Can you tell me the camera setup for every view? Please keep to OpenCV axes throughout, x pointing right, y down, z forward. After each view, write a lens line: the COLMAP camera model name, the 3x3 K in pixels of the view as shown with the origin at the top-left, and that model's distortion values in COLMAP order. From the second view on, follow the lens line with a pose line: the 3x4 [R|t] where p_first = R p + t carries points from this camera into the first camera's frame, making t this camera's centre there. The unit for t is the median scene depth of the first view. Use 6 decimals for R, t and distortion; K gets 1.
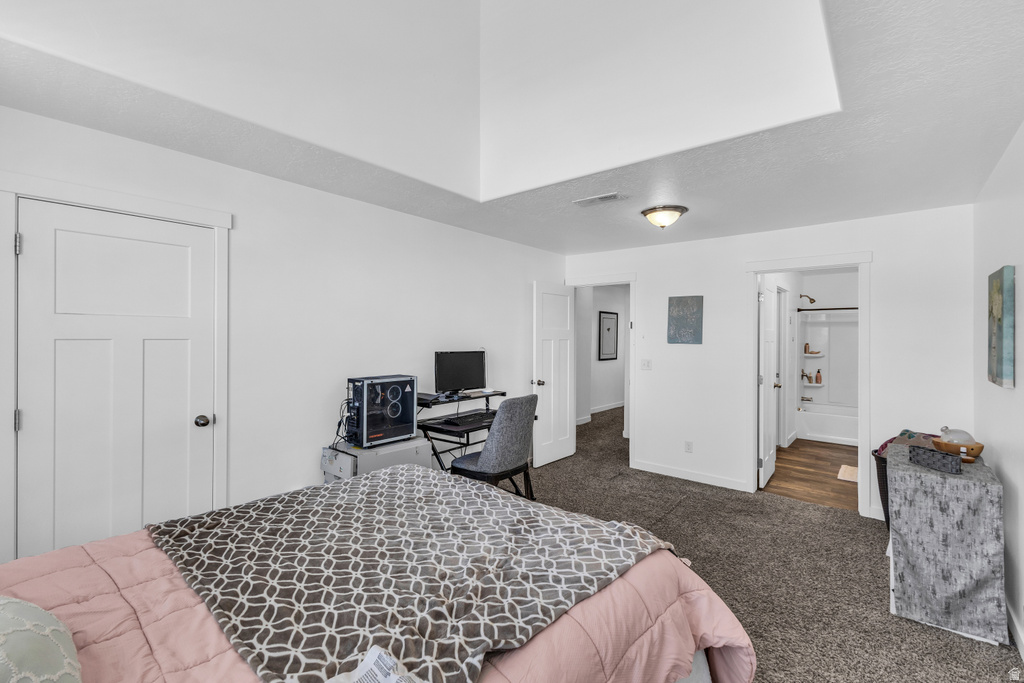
lens RADIAL K [[448.5, 0, 512.0], [0, 448.5, 338.7], [0, 0, 1]] dist [0.014002, -0.000755]
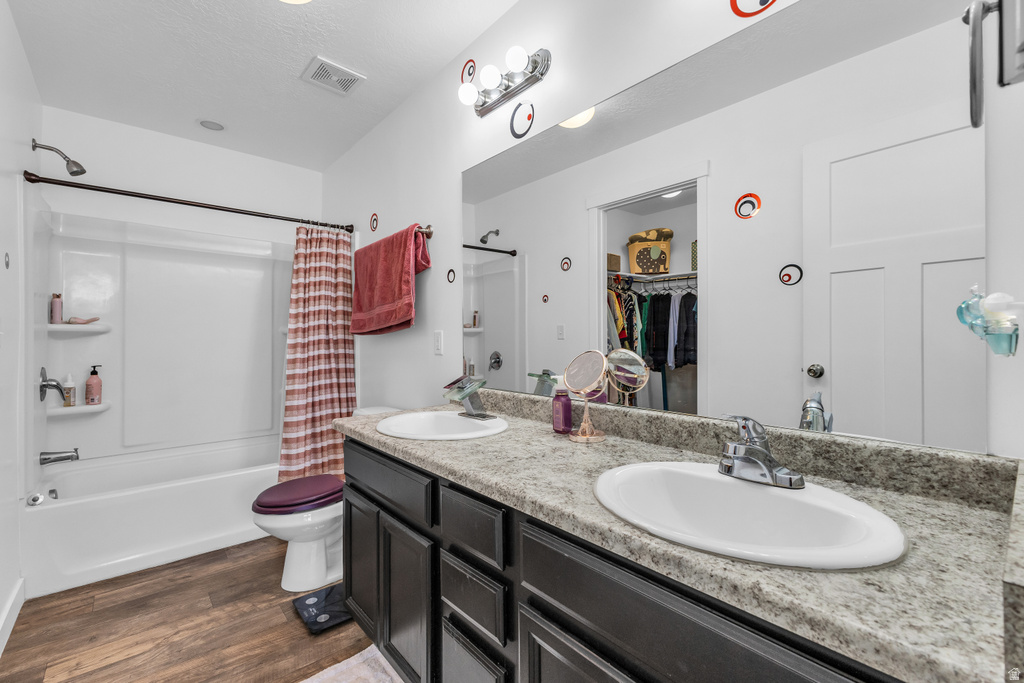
lens RADIAL K [[448.5, 0, 513.0], [0, 448.5, 341.6], [0, 0, 1]] dist [0.014002, -0.000755]
pose [[0.157569, -0.002716, 0.987504, 0.361696], [0.005353, 0.999984, 0.001897, 0.048606], [-0.987493, 0.004987, 0.157581, 0.595176]]
